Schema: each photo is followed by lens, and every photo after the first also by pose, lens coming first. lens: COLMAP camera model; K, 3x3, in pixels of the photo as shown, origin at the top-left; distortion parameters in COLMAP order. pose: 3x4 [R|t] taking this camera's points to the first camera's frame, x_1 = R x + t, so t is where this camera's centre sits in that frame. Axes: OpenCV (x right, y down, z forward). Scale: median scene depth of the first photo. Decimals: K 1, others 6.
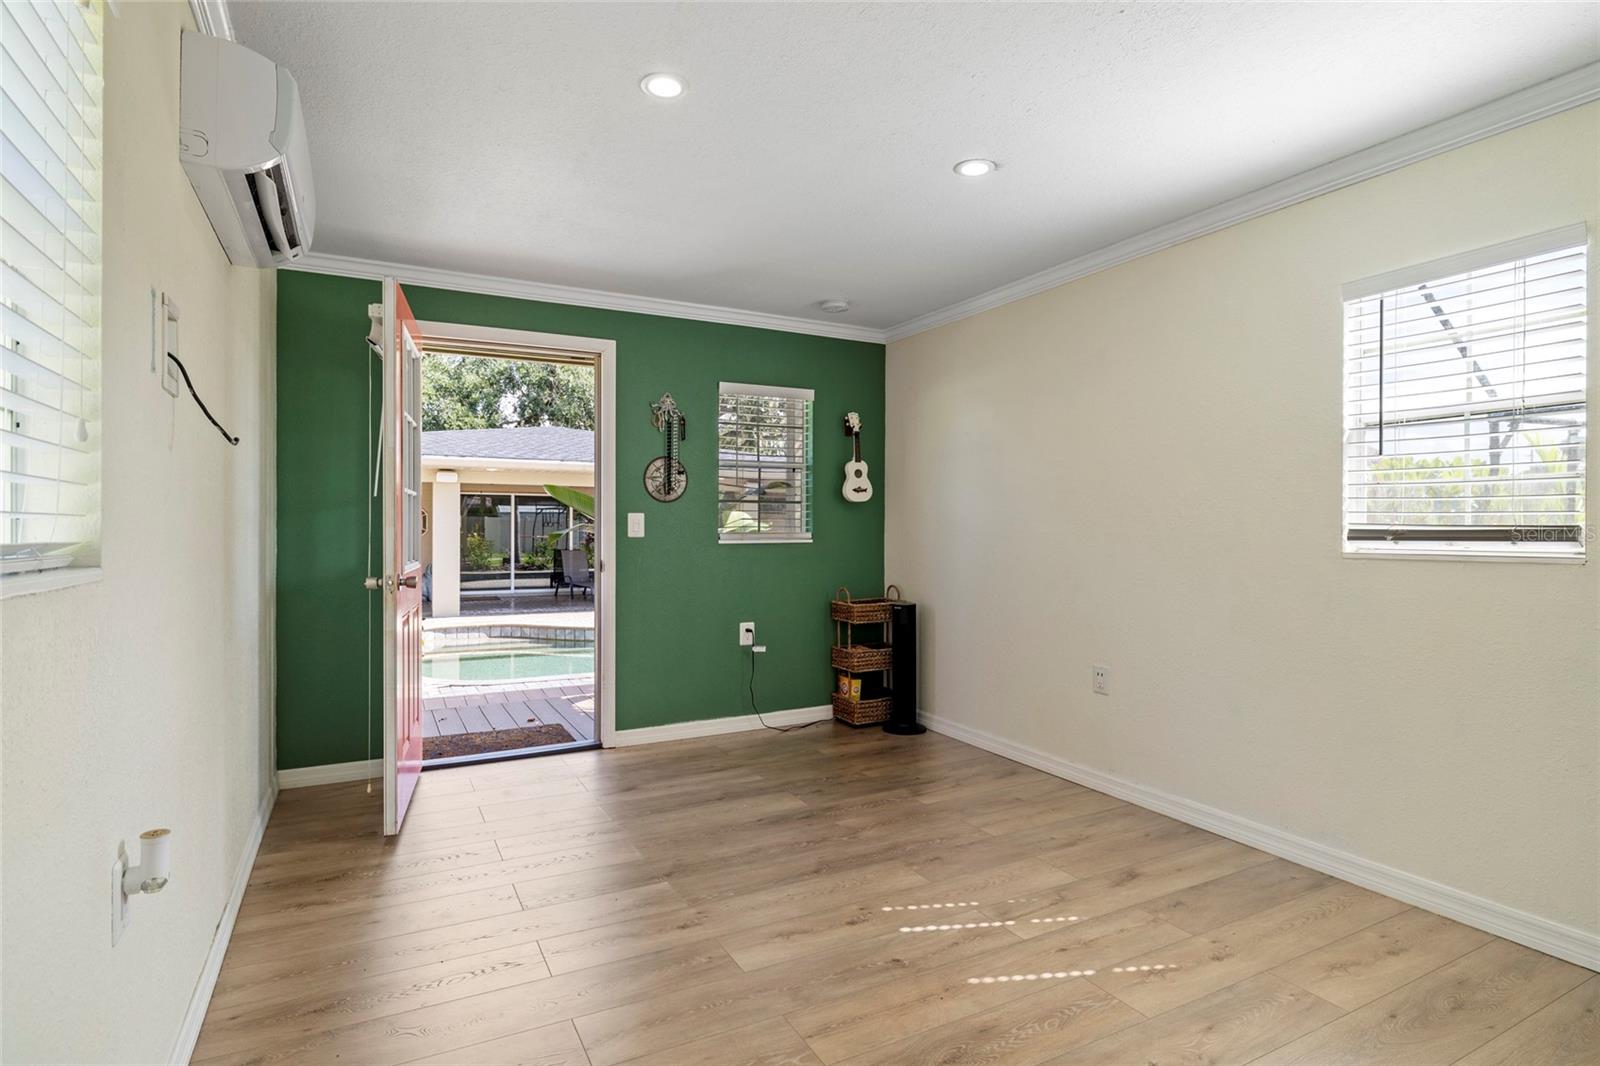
lens RADIAL K [[808.5, 0, 790.1], [0, 808.5, 533.6], [0, 0, 1]] dist [0.003496, 0.000577]
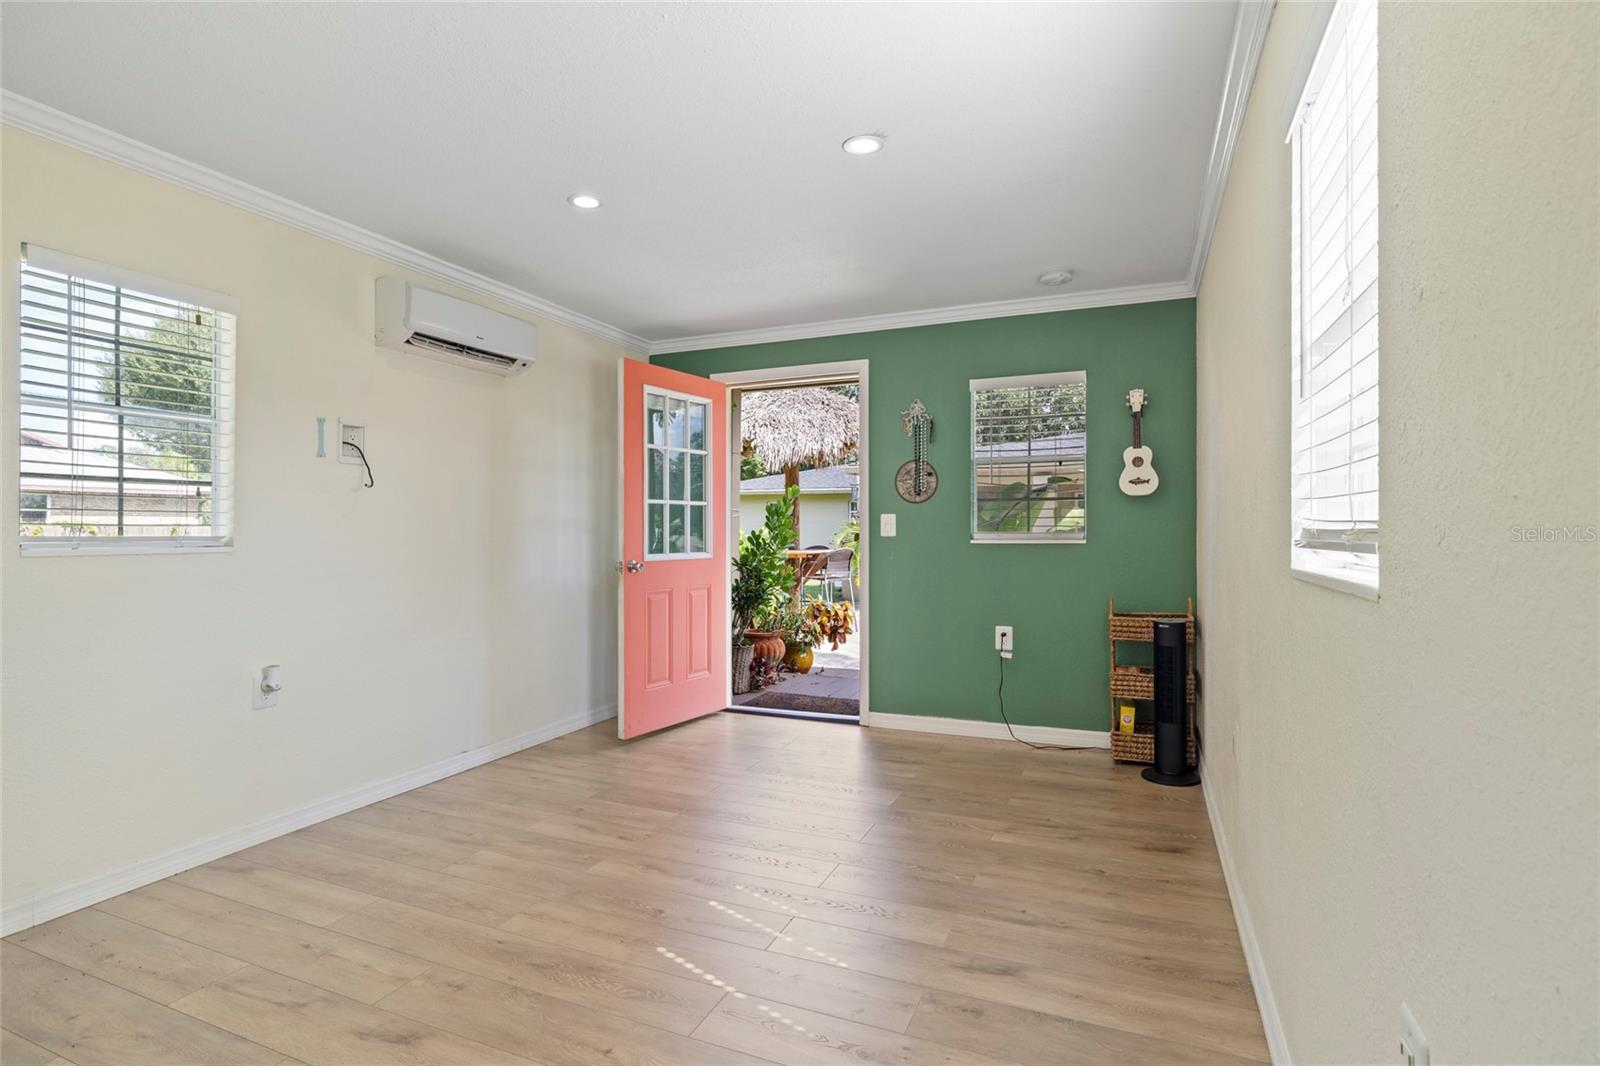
lens RADIAL K [[808.5, 0, 789.3], [0, 808.5, 526.5], [0, 0, 1]] dist [0.003496, 0.000577]
pose [[0.624298, -0.003664, -0.781177, 0.604697], [-0.001667, 0.999980, -0.006022, -0.002159], [0.781184, 0.005062, 0.624280, 0.230966]]
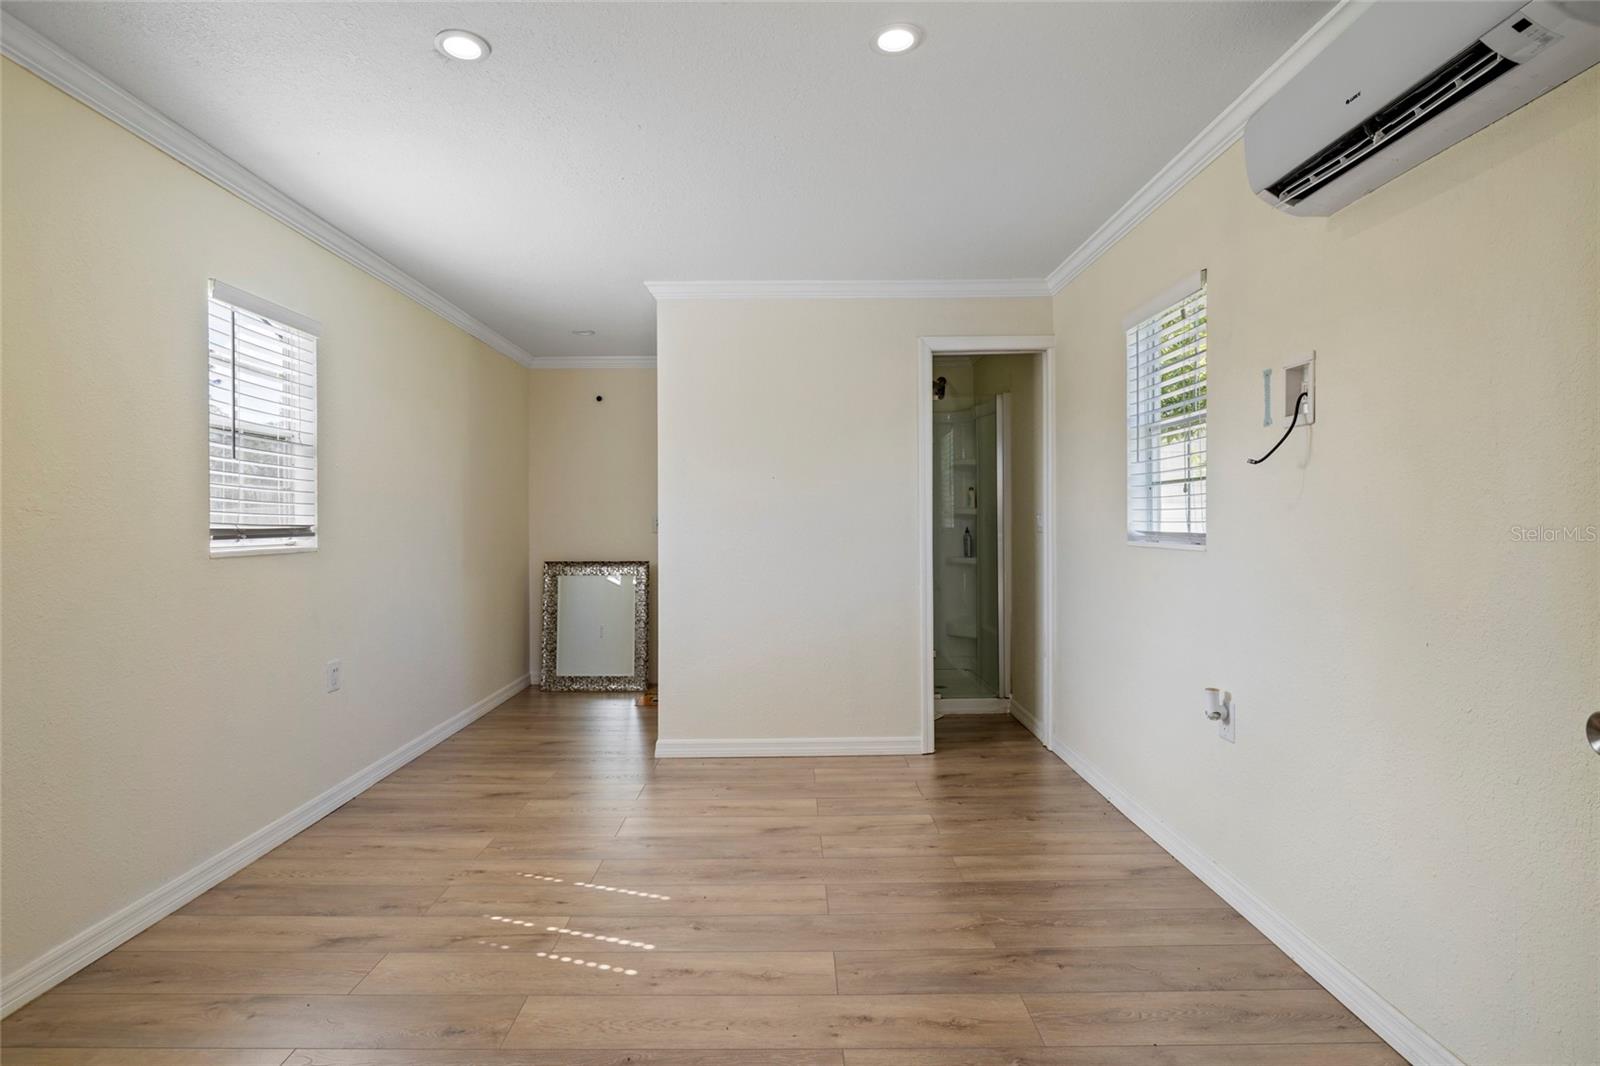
lens RADIAL K [[808.5, 0, 781.5], [0, 808.5, 517.0], [0, 0, 1]] dist [0.003496, 0.000577]
pose [[-0.879730, 0.004306, 0.475454, -0.258714], [0.003664, 0.999991, -0.002277, -0.009888], [-0.475459, -0.000261, -0.879738, 1.015253]]
